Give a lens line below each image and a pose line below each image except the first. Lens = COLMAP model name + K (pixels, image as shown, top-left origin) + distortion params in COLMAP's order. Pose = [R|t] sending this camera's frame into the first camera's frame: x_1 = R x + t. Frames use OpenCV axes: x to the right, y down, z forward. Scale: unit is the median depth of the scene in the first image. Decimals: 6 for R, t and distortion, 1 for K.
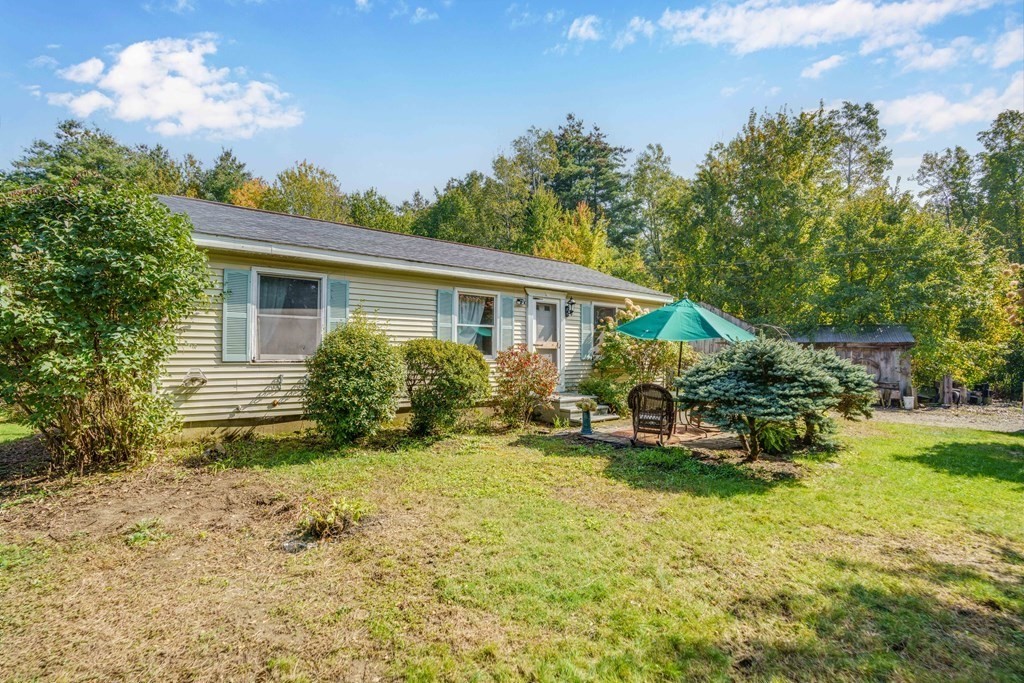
lens RADIAL K [[472.7, 0, 512.0], [0, 472.7, 341.5], [0, 0, 1]] dist [-0.060464, 0.024565]
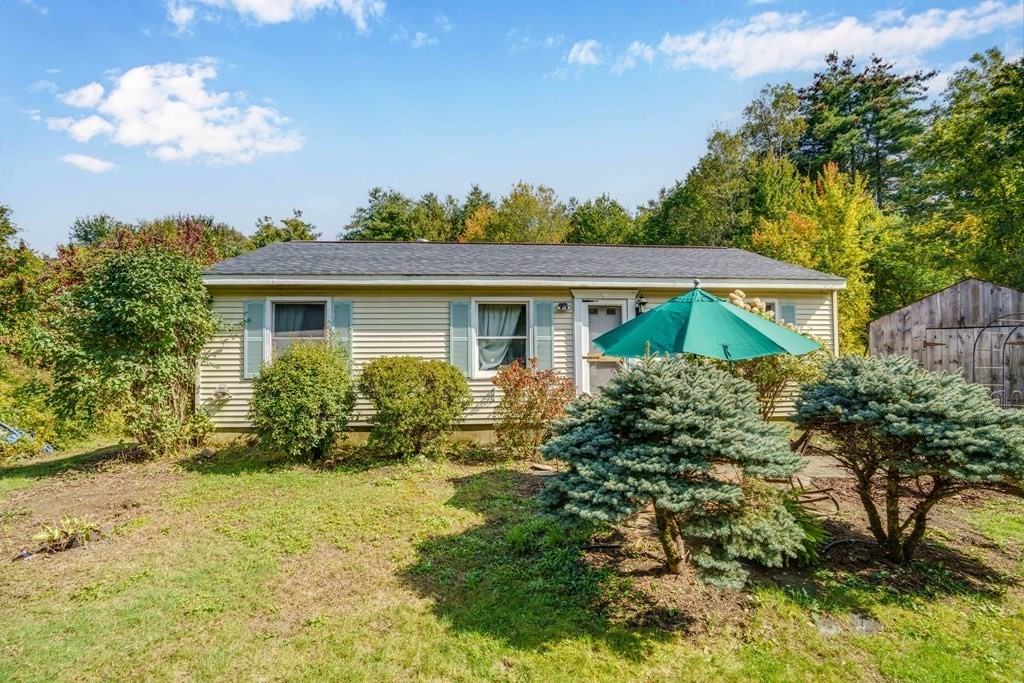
lens RADIAL K [[472.7, 0, 512.0], [0, 472.7, 341.5], [0, 0, 1]] dist [-0.060464, 0.024565]
pose [[0.832220, -0.027828, -0.553746, 0.400157], [0.023902, 0.999612, -0.014314, -0.012426], [0.553929, -0.001323, 0.832563, 0.250605]]
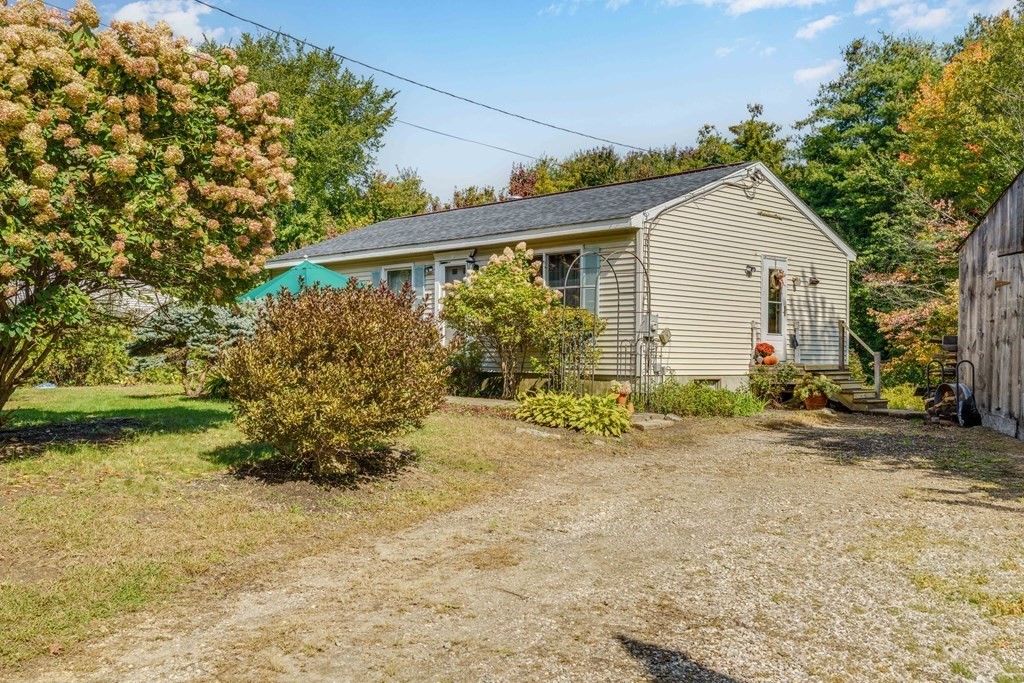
lens RADIAL K [[964.9, 0, 512.0], [0, 964.9, 341.5], [0, 0, 1]] dist [0.098588, 0.026042]
pose [[0.098496, -0.022640, -0.994880, 1.914523], [0.013336, 0.999681, -0.021429, 0.101337], [0.995048, -0.011157, 0.098767, 0.954684]]
